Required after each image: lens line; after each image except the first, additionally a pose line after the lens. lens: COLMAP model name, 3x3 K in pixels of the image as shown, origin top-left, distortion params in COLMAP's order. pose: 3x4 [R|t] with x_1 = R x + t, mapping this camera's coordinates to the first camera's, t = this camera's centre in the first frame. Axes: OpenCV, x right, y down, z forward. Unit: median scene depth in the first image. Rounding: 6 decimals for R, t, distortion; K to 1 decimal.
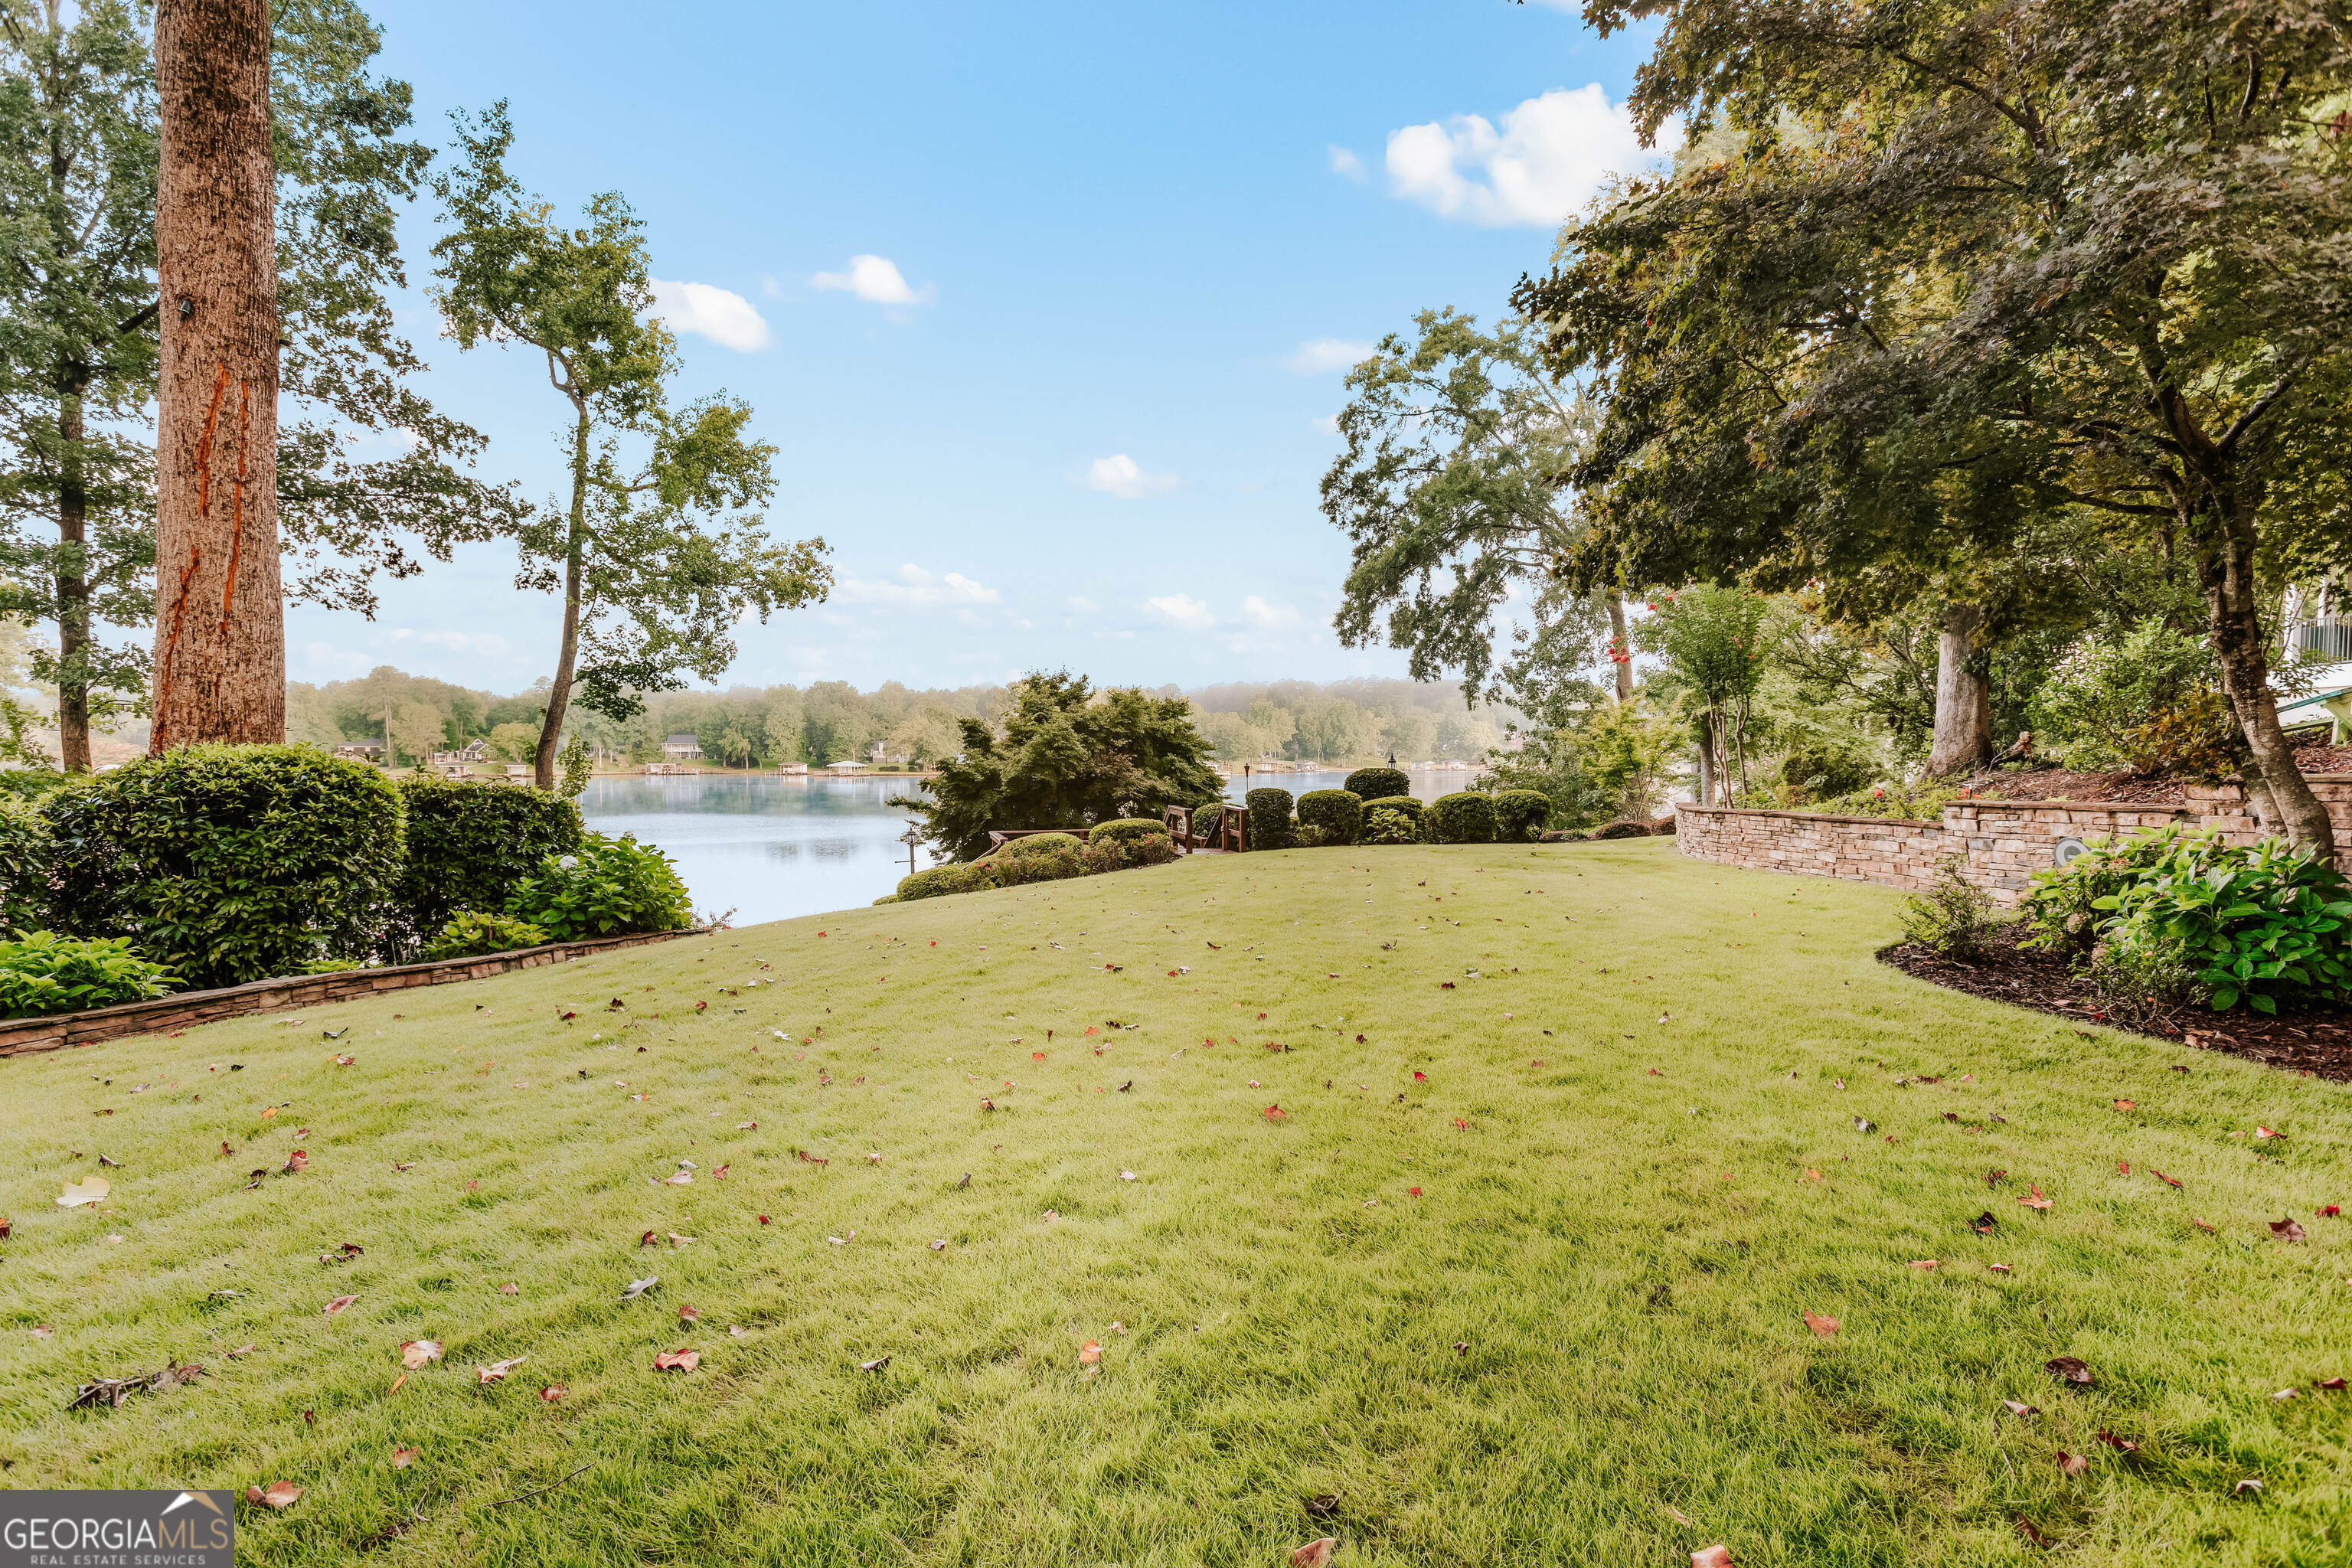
lens RADIAL K [[1132.2, 0, 1176.0], [0, 1132.2, 784.0], [0, 0, 1]] dist [0.002618, 0.001103]
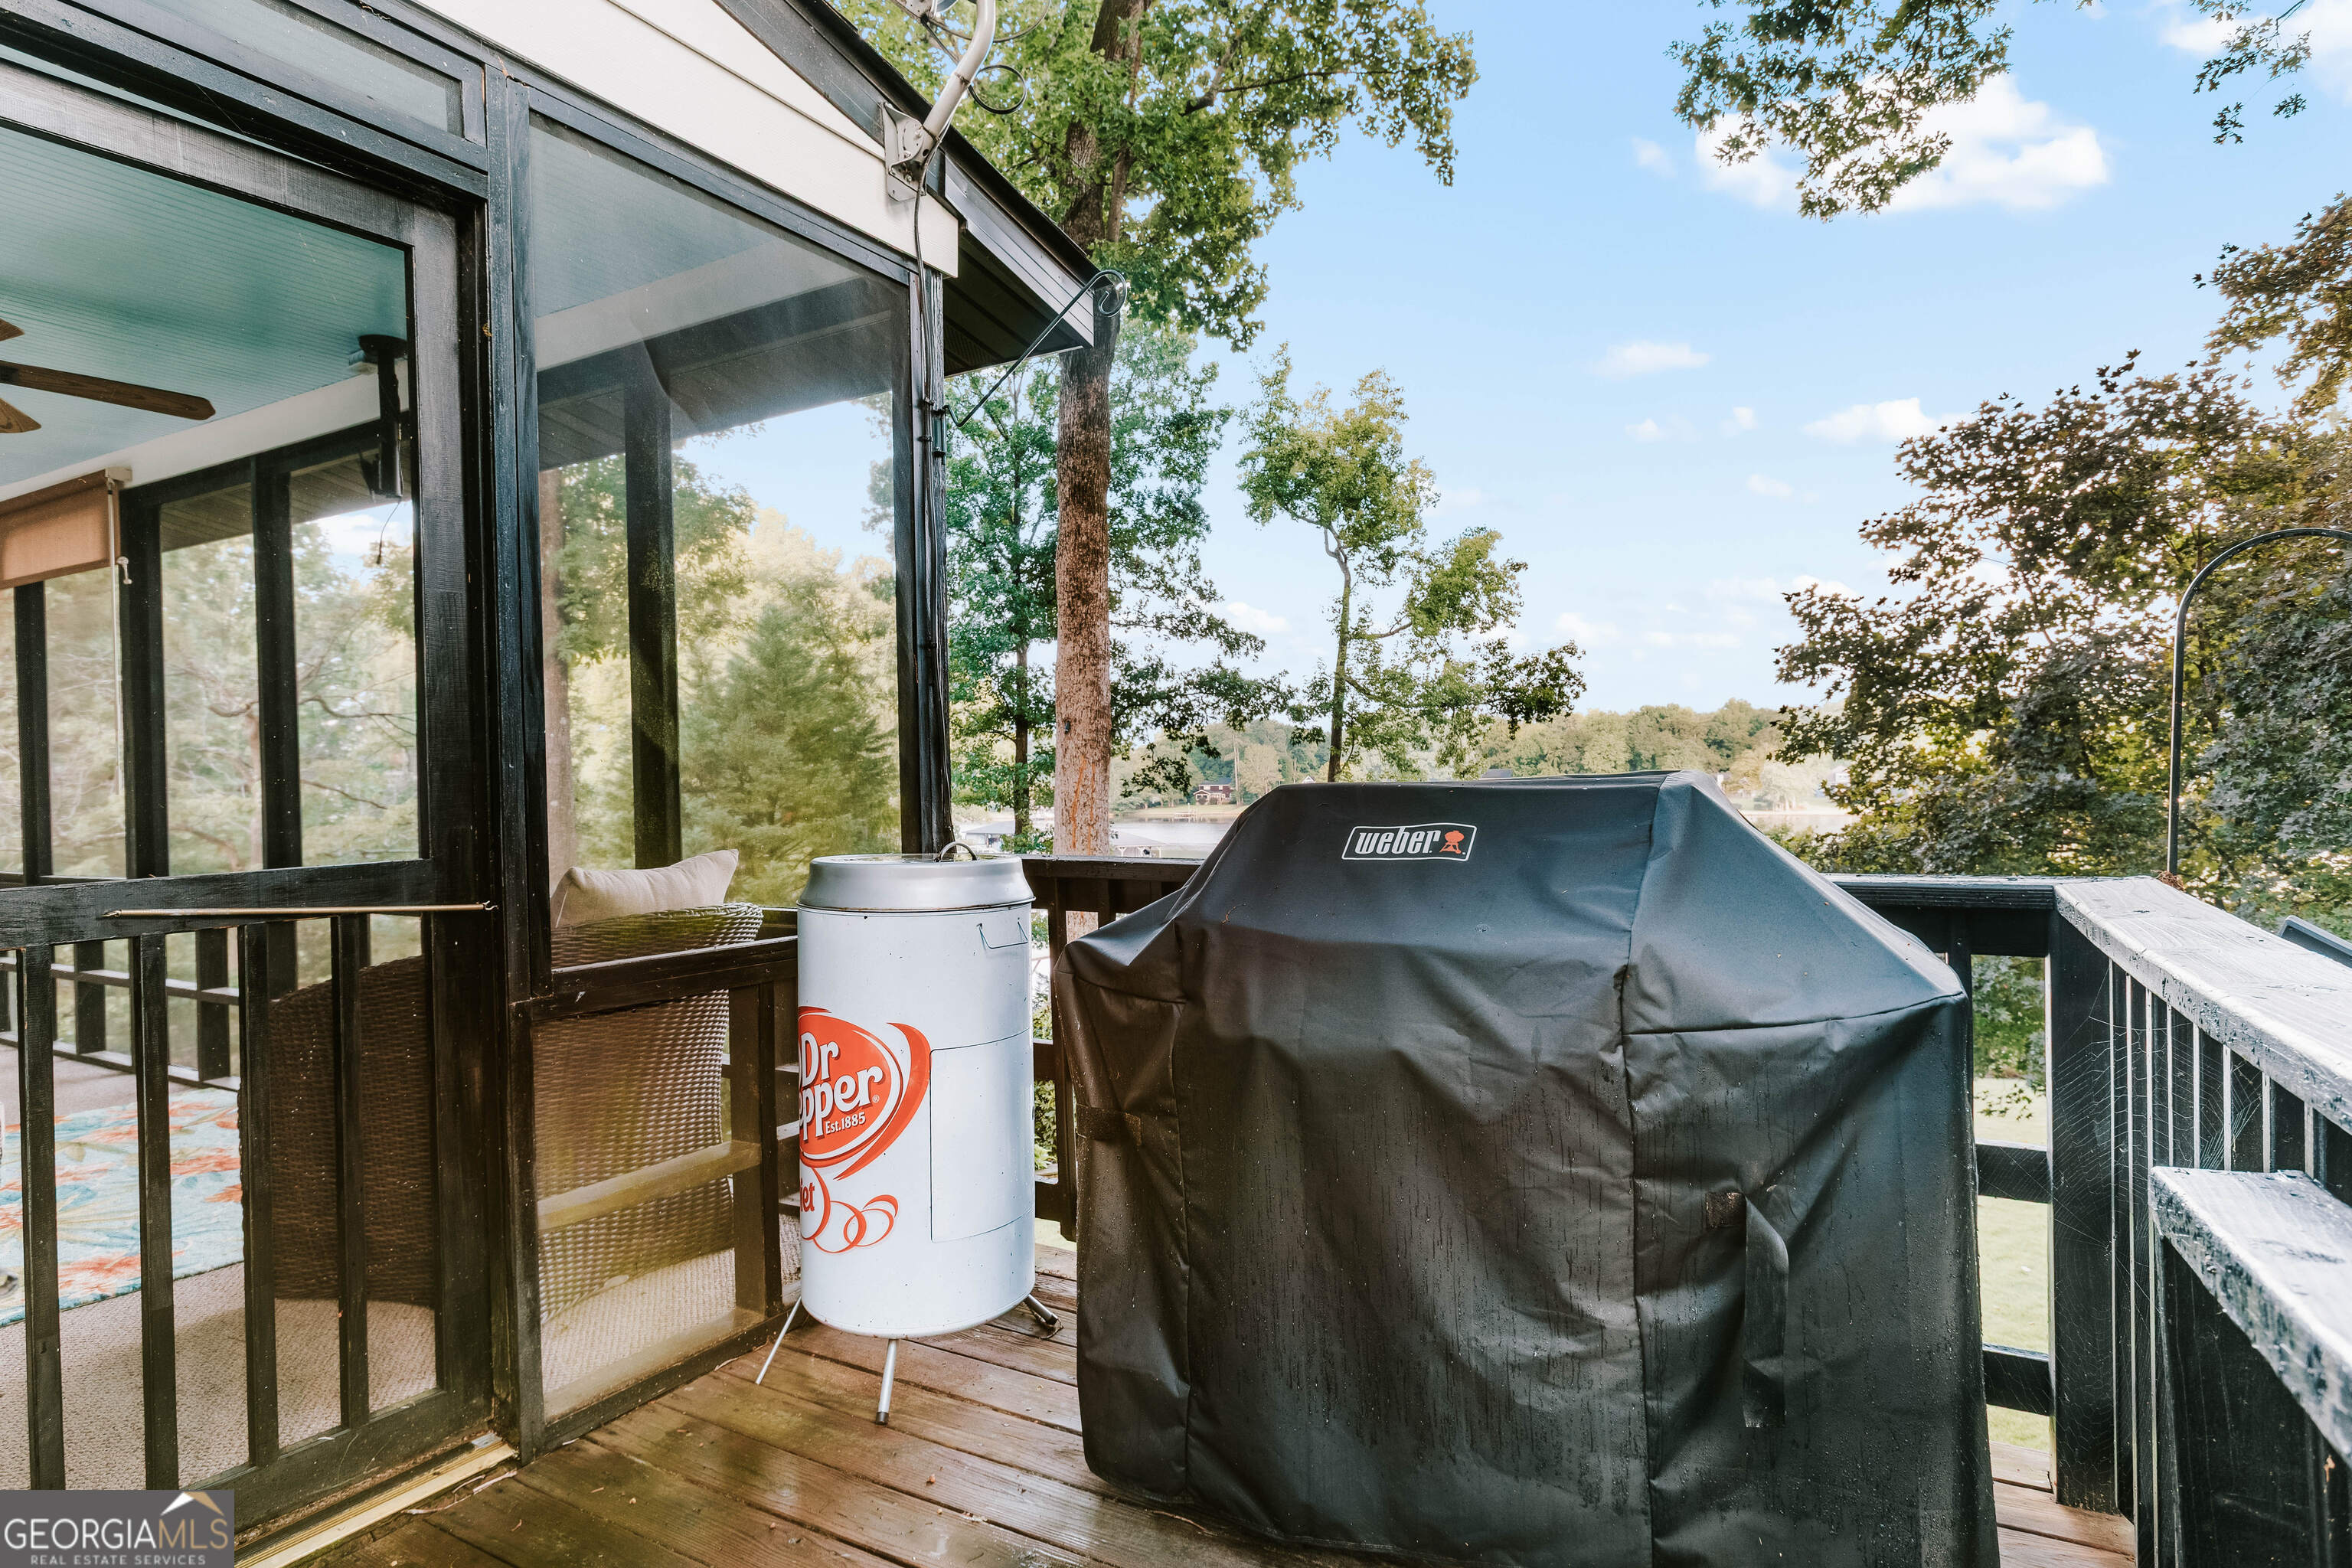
lens RADIAL K [[1282.1, 0, 1176.0], [0, 1282.1, 784.0], [0, 0, 1]] dist [-0.000650, 0.000027]
pose [[0.793998, -0.009461, -0.607847, 0.126144], [-0.009010, 0.999586, -0.027328, -0.089241], [0.607854, 0.027175, 0.793584, -0.124709]]
